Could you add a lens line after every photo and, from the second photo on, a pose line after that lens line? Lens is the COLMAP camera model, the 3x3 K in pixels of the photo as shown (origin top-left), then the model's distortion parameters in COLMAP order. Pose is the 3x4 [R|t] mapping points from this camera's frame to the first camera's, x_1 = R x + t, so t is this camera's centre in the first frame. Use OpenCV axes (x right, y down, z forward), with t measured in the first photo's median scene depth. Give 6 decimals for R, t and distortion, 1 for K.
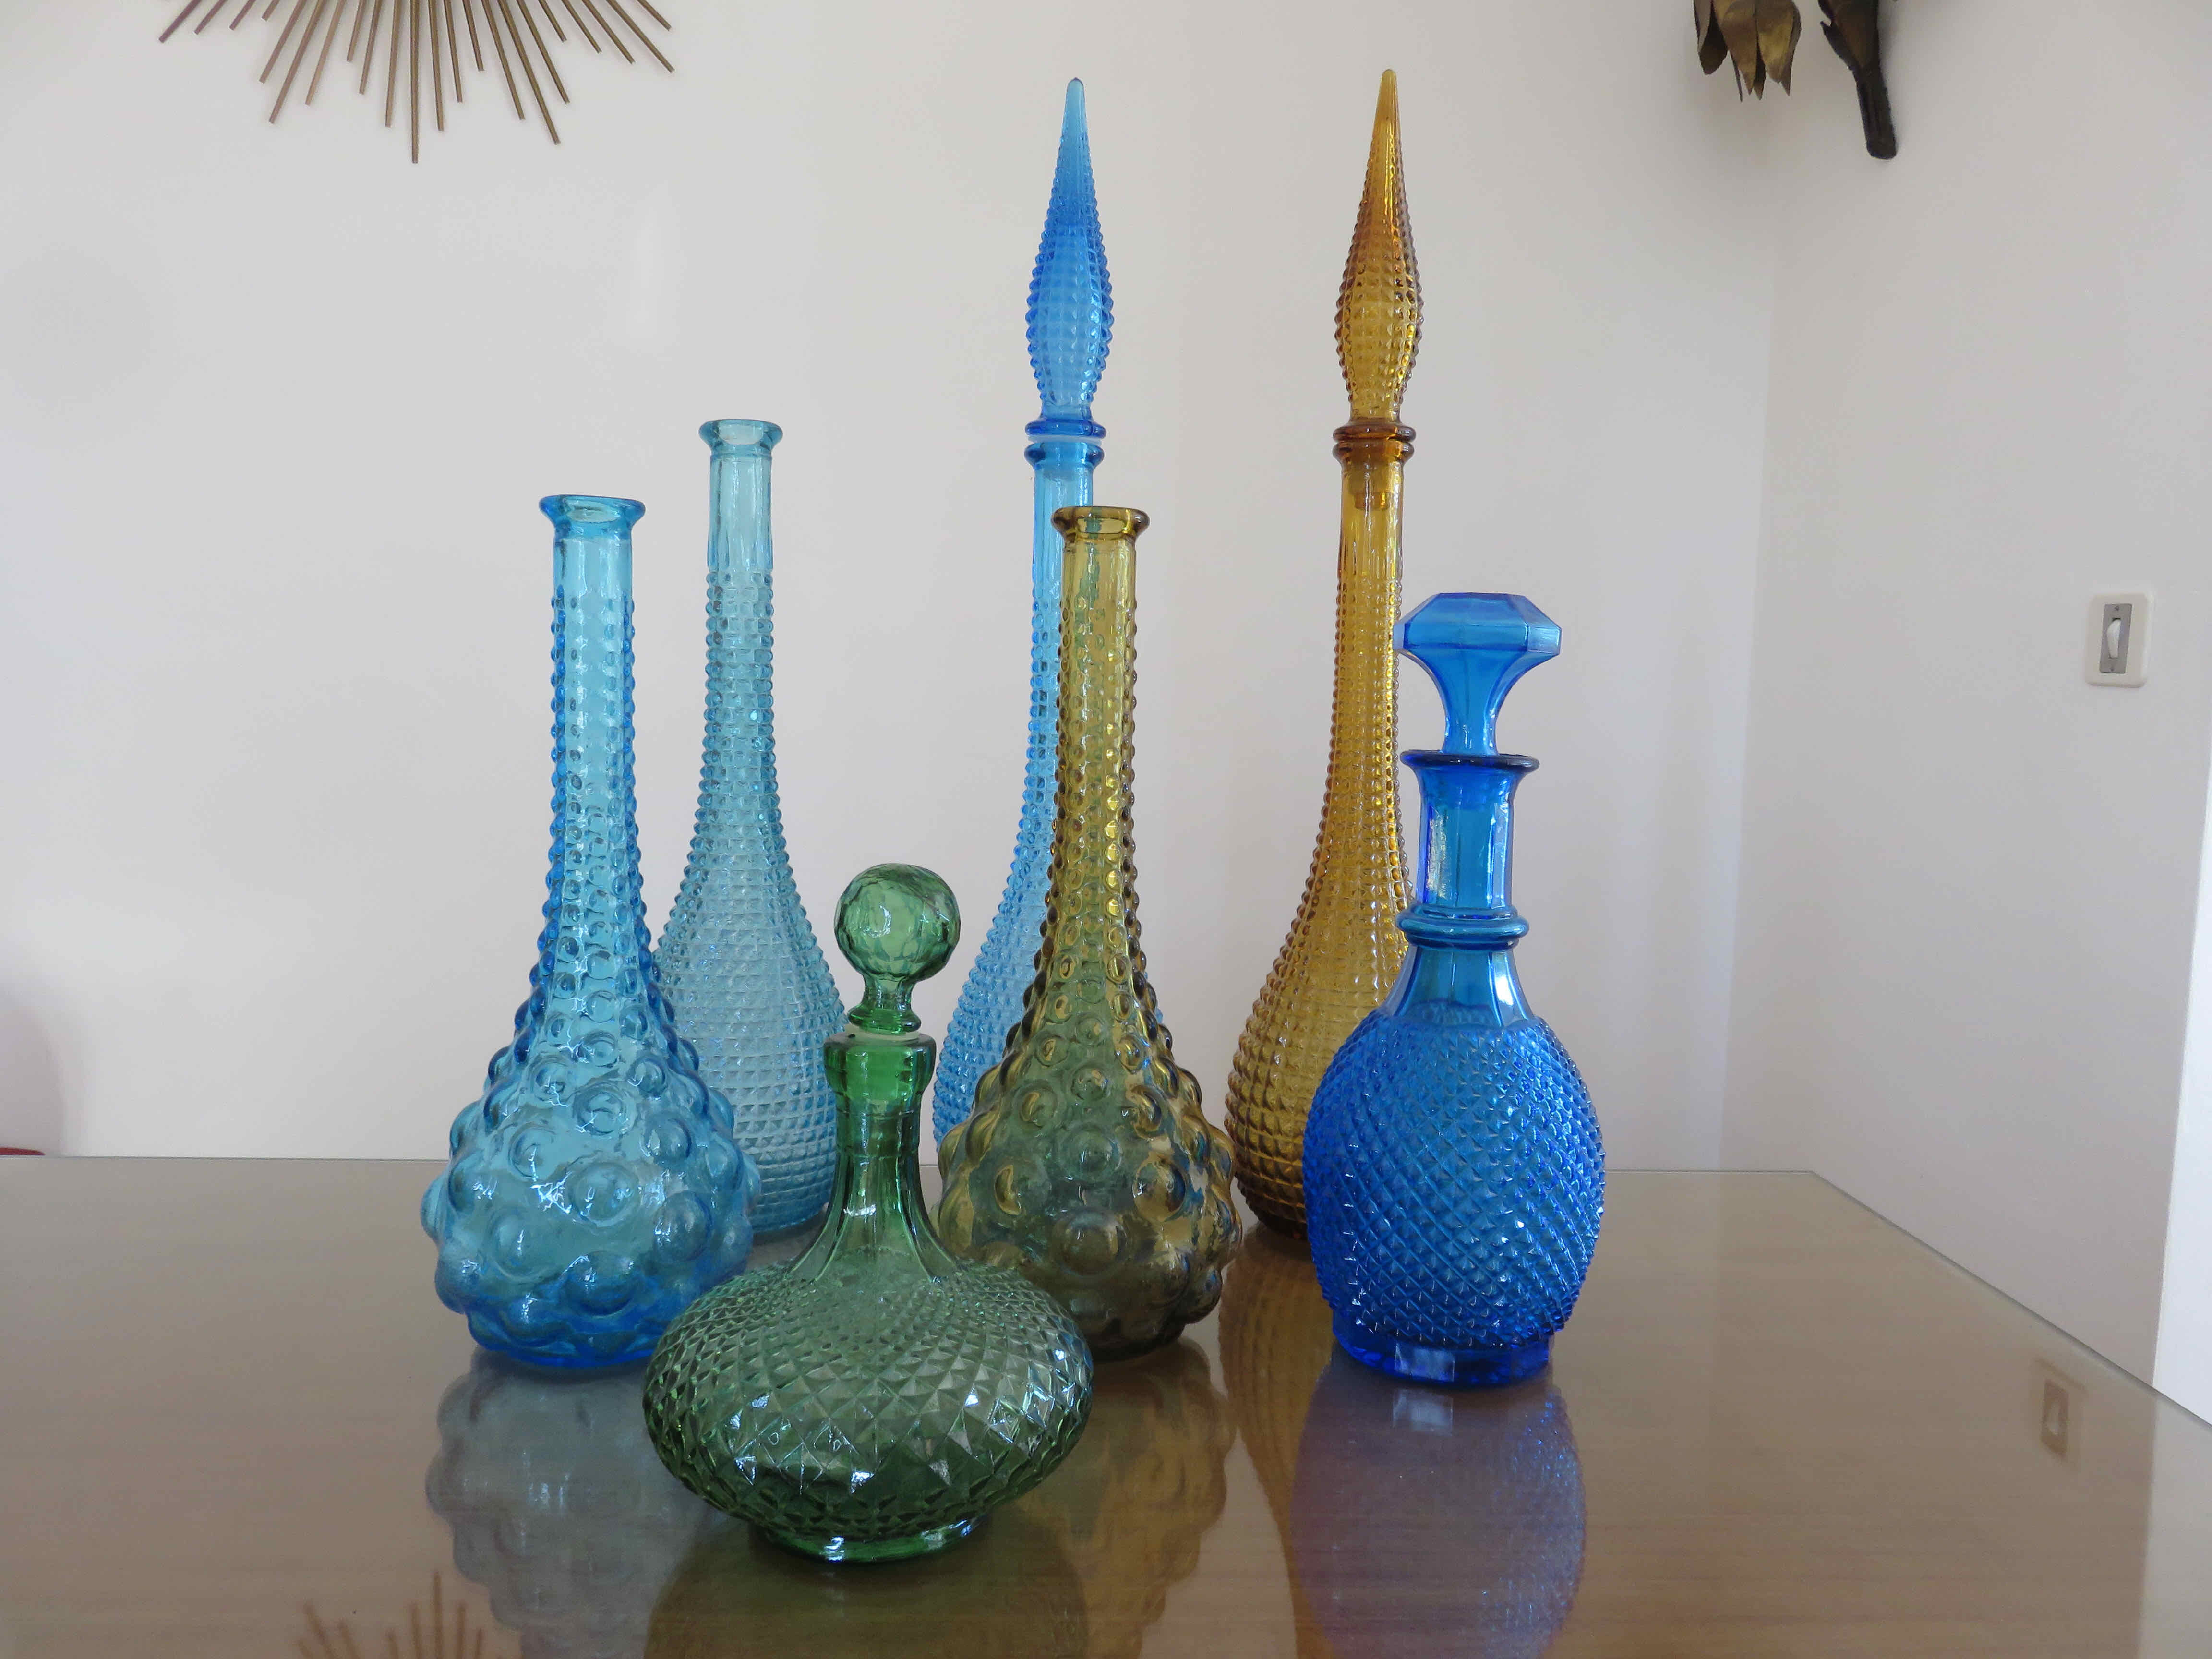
lens RADIAL K [[1753.0, 0, 1106.0], [0, 1753.0, 829.5], [0, 0, 1]] dist [-0.000427, 0.014559]
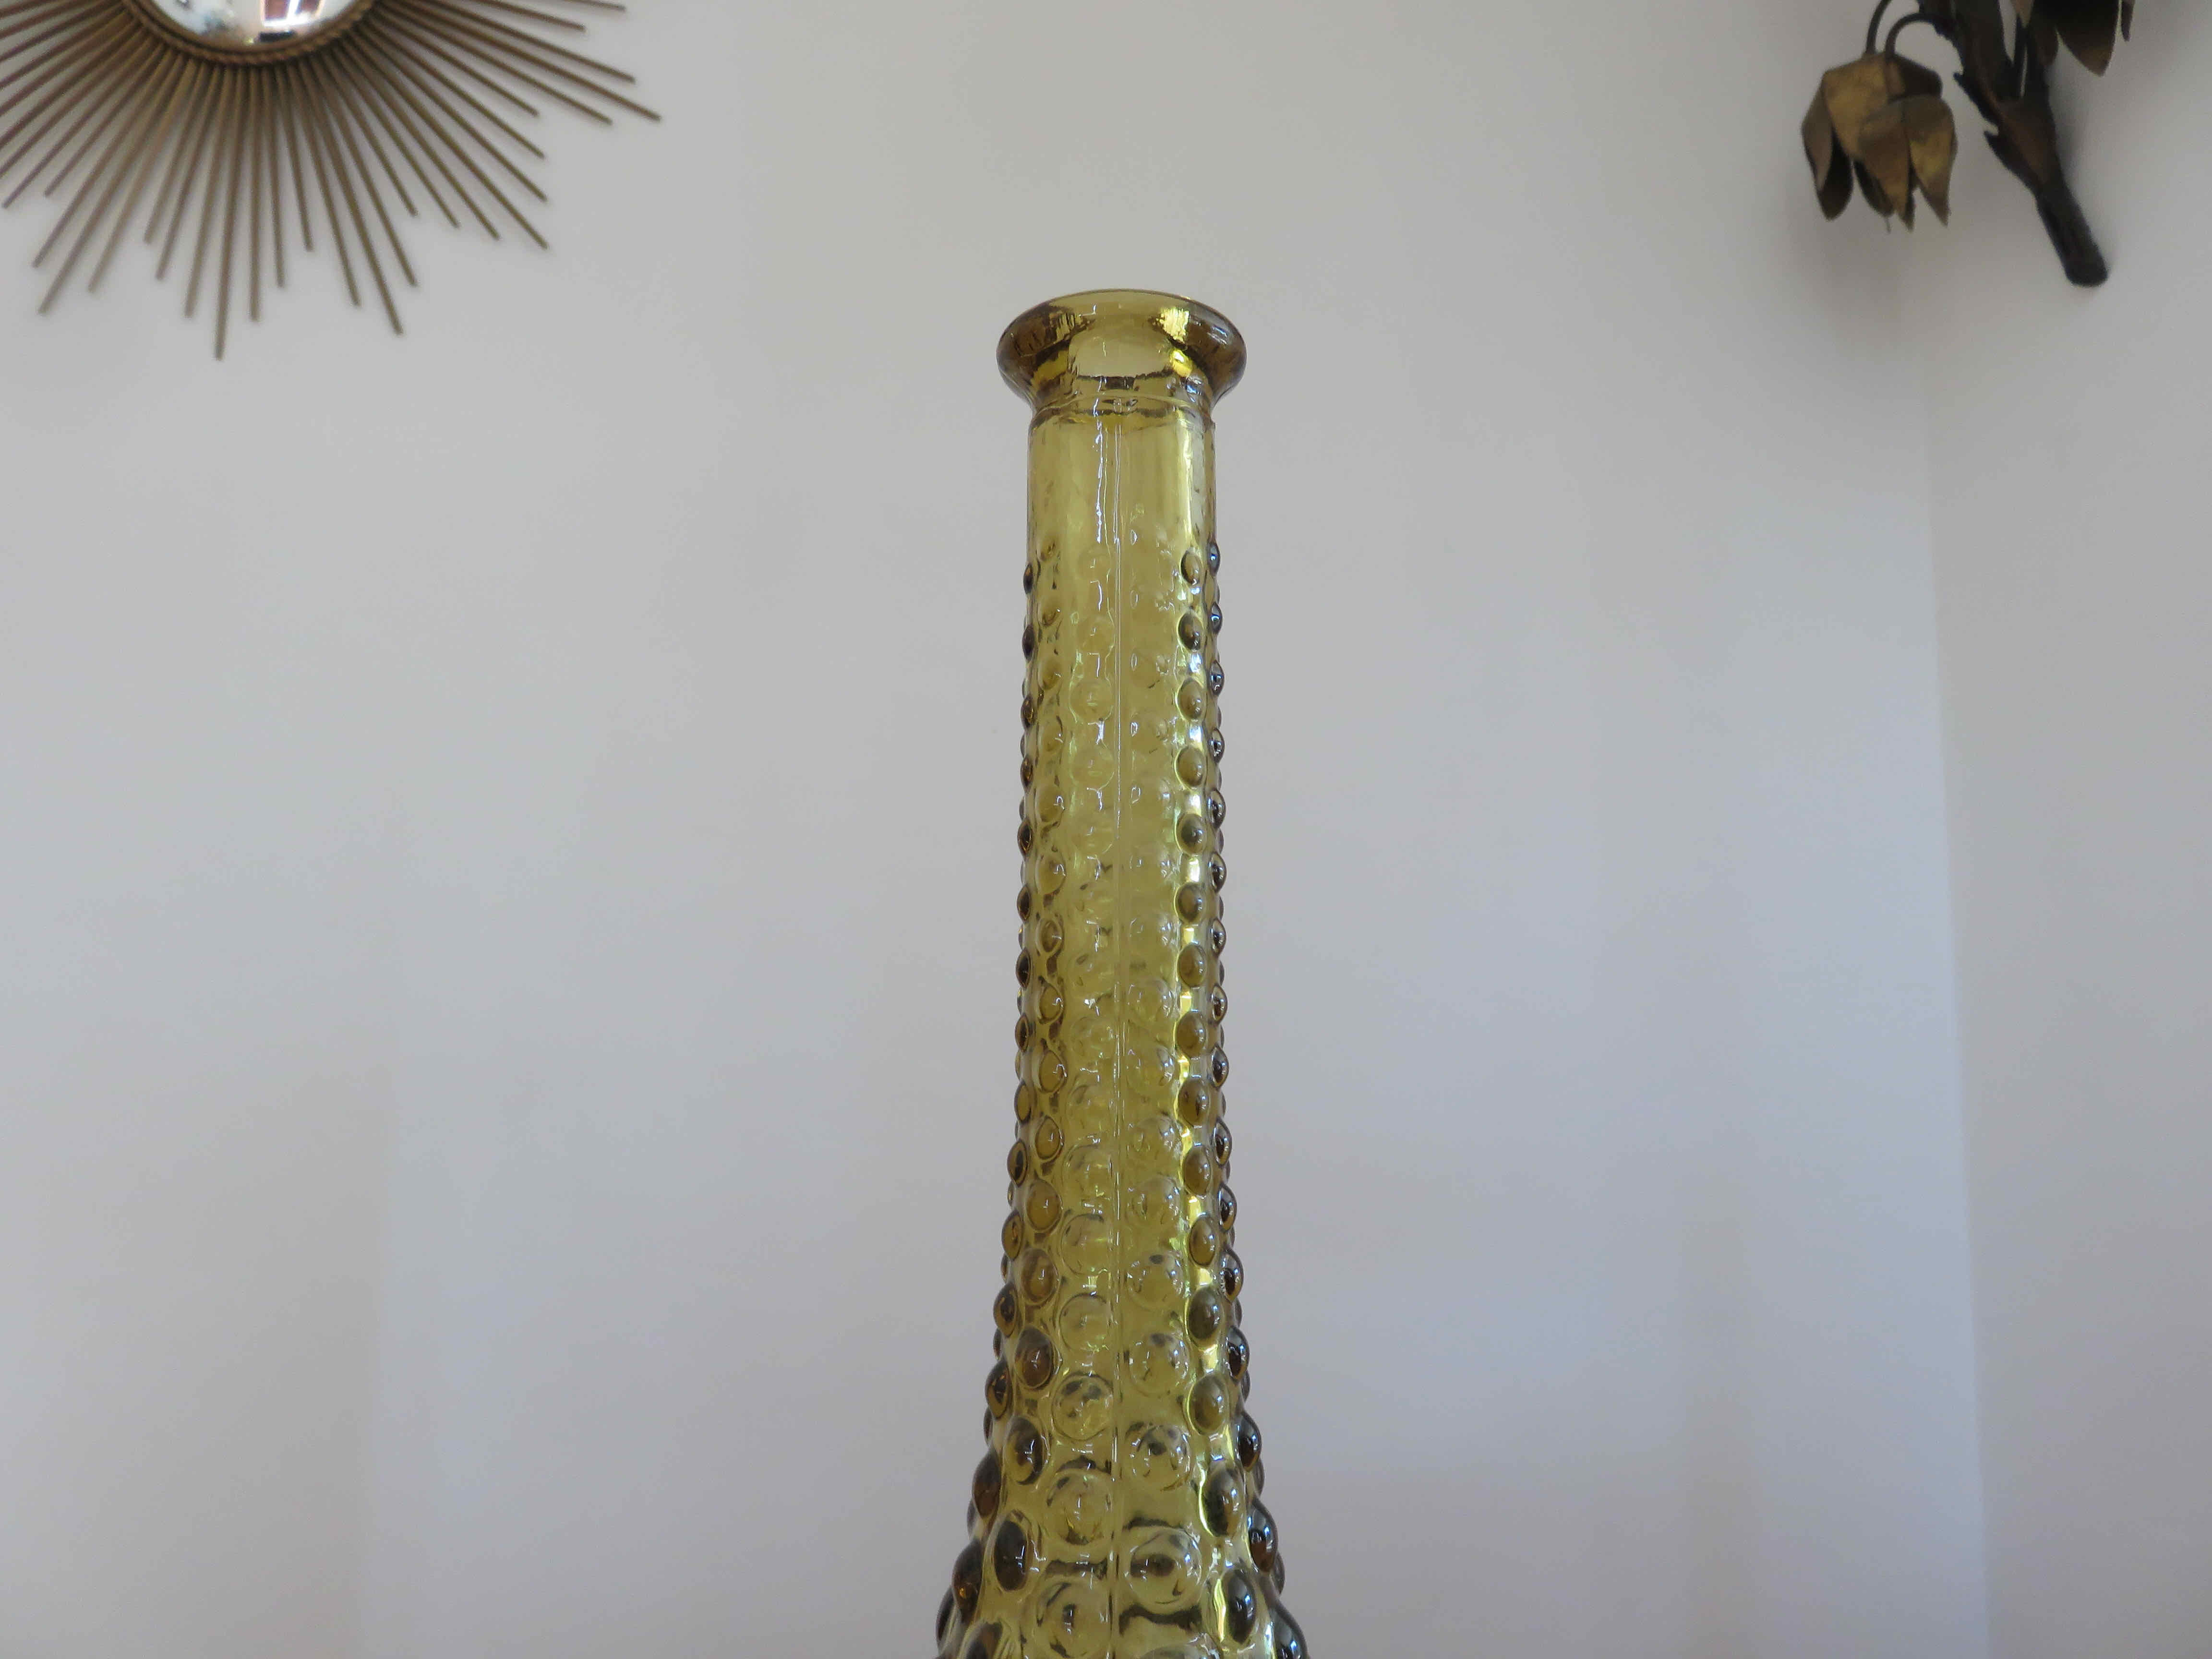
lens RADIAL K [[1753.0, 0, 1106.0], [0, 1753.0, 829.5], [0, 0, 1]] dist [-0.000427, 0.014559]
pose [[0.999659, -0.012011, 0.023172, -0.009629], [0.016794, 0.975630, -0.218778, 0.012960], [-0.019980, 0.219093, 0.975499, 0.258509]]
